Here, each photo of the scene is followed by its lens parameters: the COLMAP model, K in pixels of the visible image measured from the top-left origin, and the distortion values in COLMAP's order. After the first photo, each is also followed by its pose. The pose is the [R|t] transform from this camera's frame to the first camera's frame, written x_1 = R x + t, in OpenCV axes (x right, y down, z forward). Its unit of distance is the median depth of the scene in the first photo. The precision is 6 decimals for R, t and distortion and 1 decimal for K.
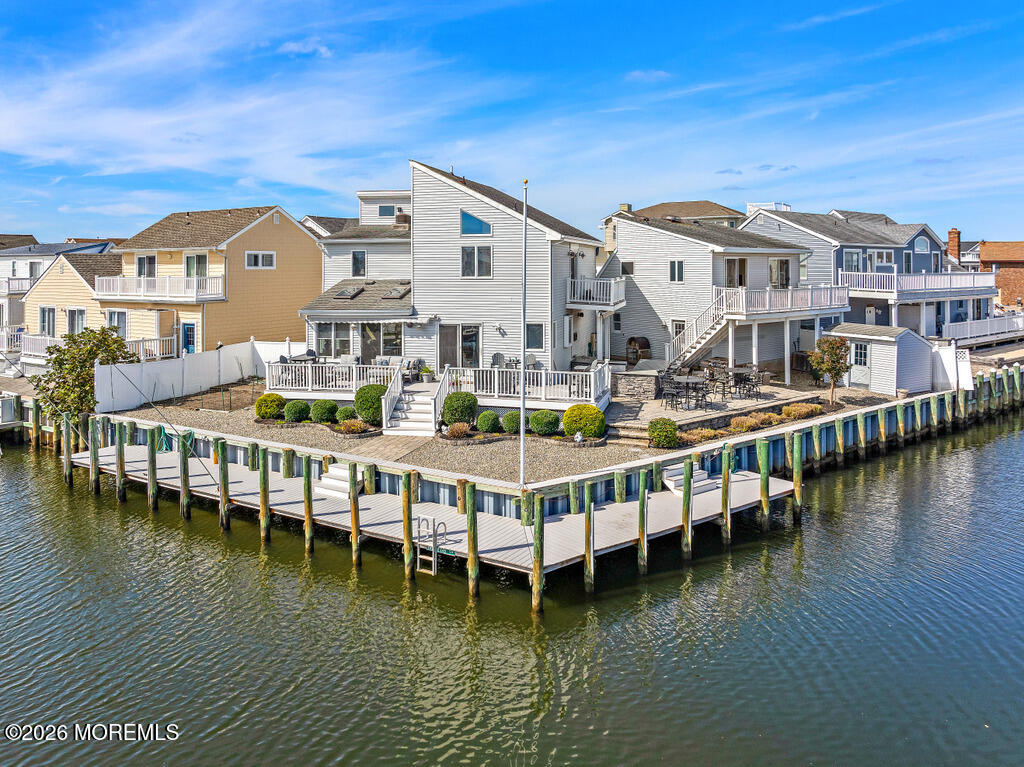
lens RADIAL K [[754.7, 0, 512.2], [0, 754.7, 276.6], [0, 0, 1]] dist [-0.002810, -0.043302]
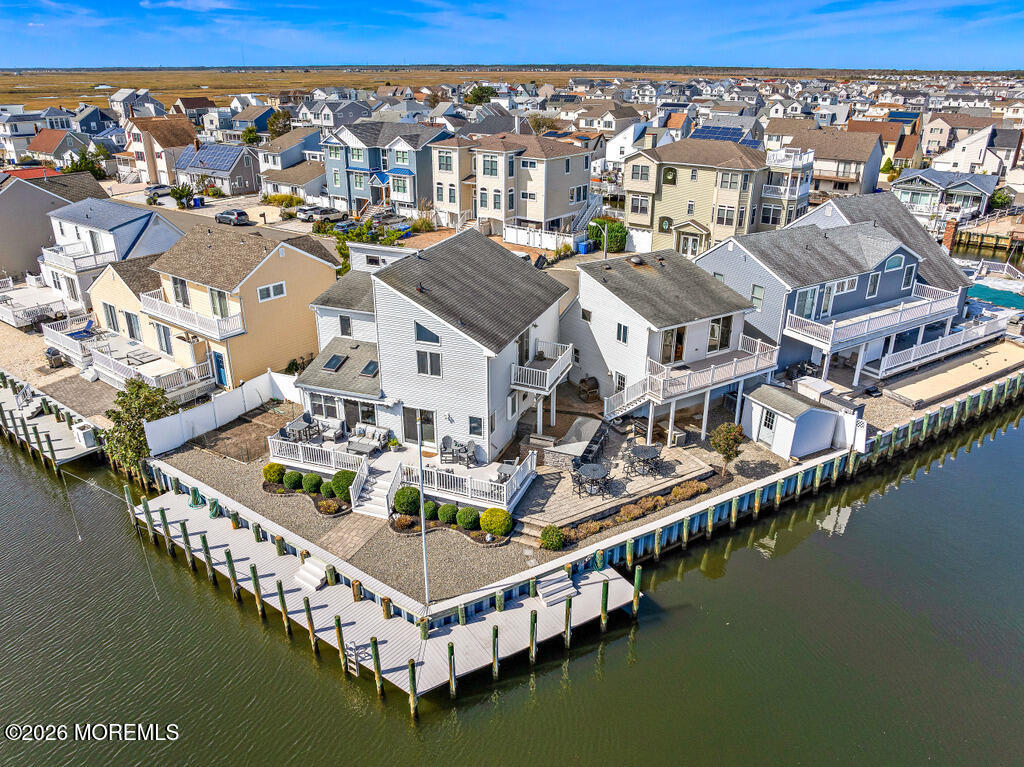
lens RADIAL K [[741.8, 0, 512.0], [0, 741.8, 383.5], [0, 0, 1]] dist [-0.008410, -0.038637]
pose [[0.994905, 0.043932, -0.090739, 0.186791], [-0.005839, 0.923659, 0.383170, -0.430375], [0.100645, -0.380688, 0.919210, -0.083240]]
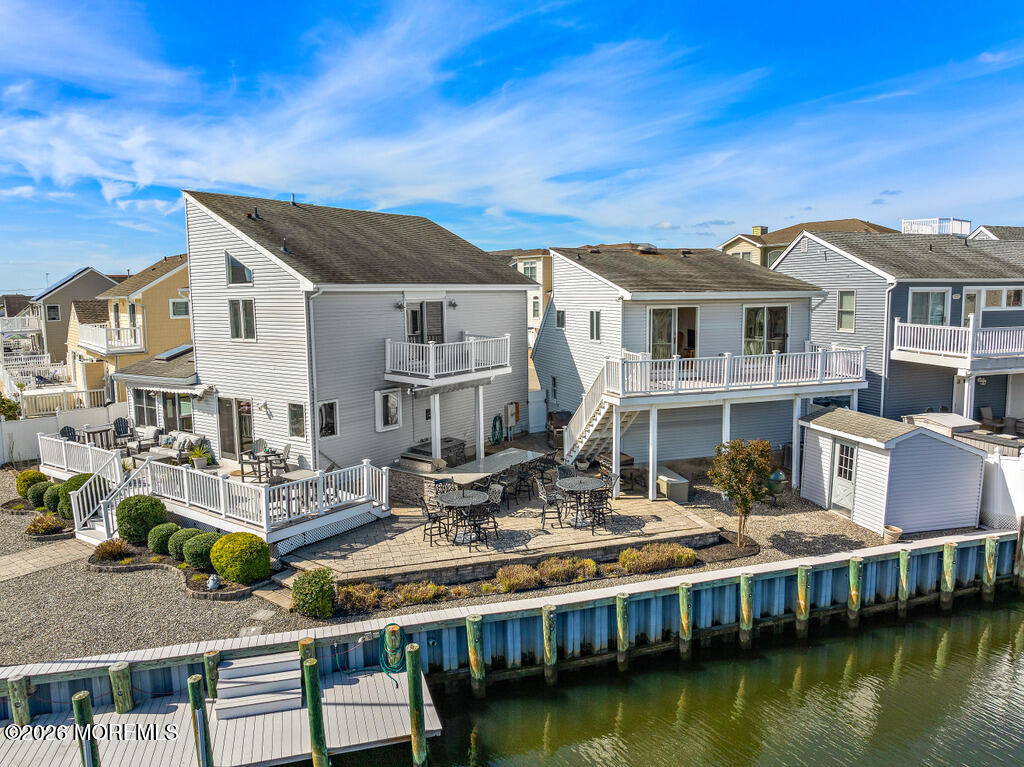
lens RADIAL K [[724.8, 0, 512.0], [0, 724.8, 383.5], [0, 0, 1]] dist [-0.028542, -0.003778]
pose [[0.938242, 0.031861, -0.344511, 0.452851], [0.006436, 0.993971, 0.109453, -0.033084], [0.345921, -0.104911, 0.932380, 0.386996]]
